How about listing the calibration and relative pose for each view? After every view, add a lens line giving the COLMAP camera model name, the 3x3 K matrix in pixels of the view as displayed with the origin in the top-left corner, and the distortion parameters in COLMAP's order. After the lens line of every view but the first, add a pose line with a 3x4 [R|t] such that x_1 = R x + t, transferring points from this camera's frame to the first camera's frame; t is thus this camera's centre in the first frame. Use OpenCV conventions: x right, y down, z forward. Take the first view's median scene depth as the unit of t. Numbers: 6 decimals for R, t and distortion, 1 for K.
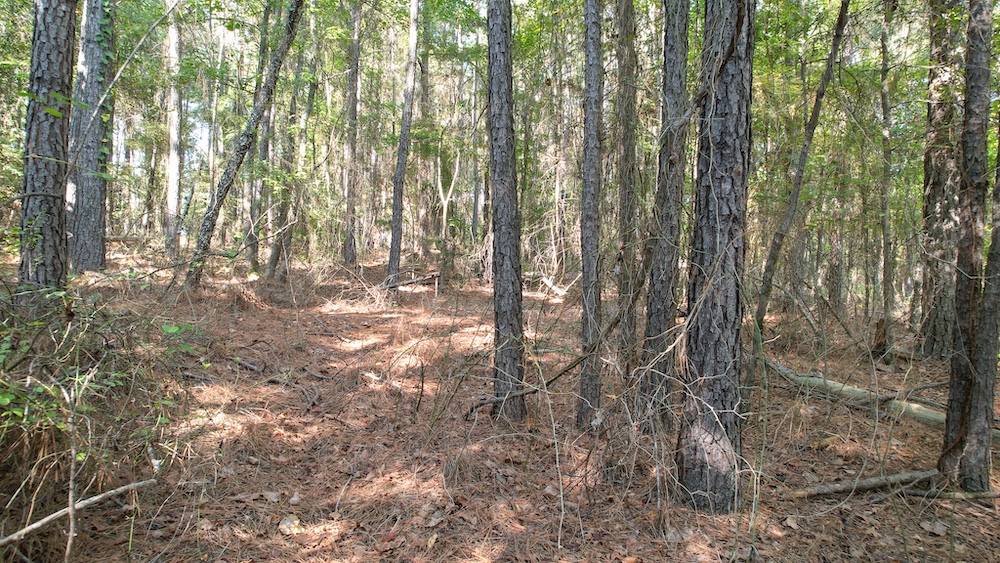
lens RADIAL K [[646.3, 0, 500.0], [0, 646.3, 281.5], [0, 0, 1]] dist [-0.093929, 0.086661]
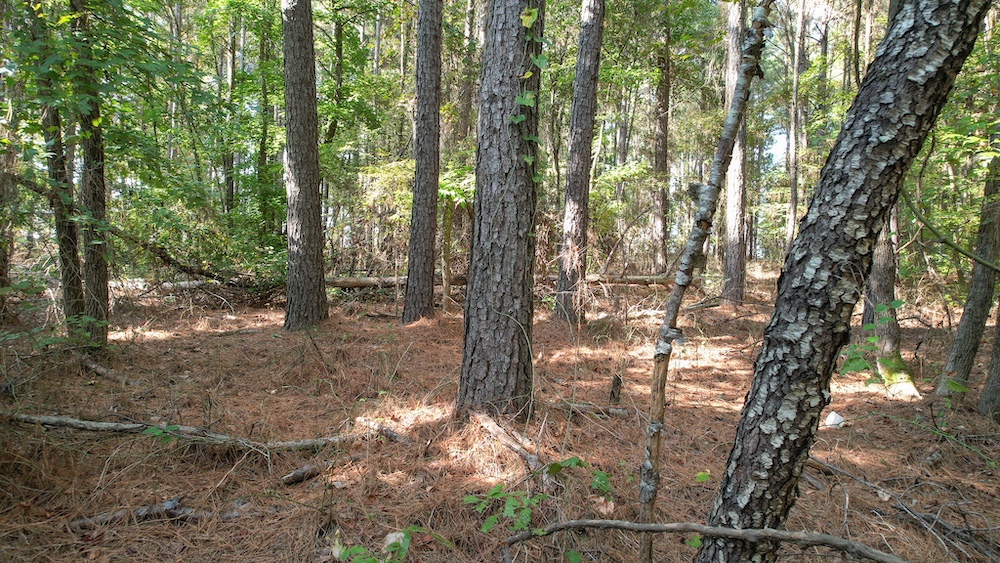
lens RADIAL K [[646.3, 0, 500.0], [0, 646.3, 281.5], [0, 0, 1]] dist [-0.093929, 0.086661]
pose [[0.657550, -0.009525, -0.753350, -0.337757], [-0.014172, 0.999587, -0.025008, -0.084846], [0.753277, 0.027120, 0.657144, 0.727604]]
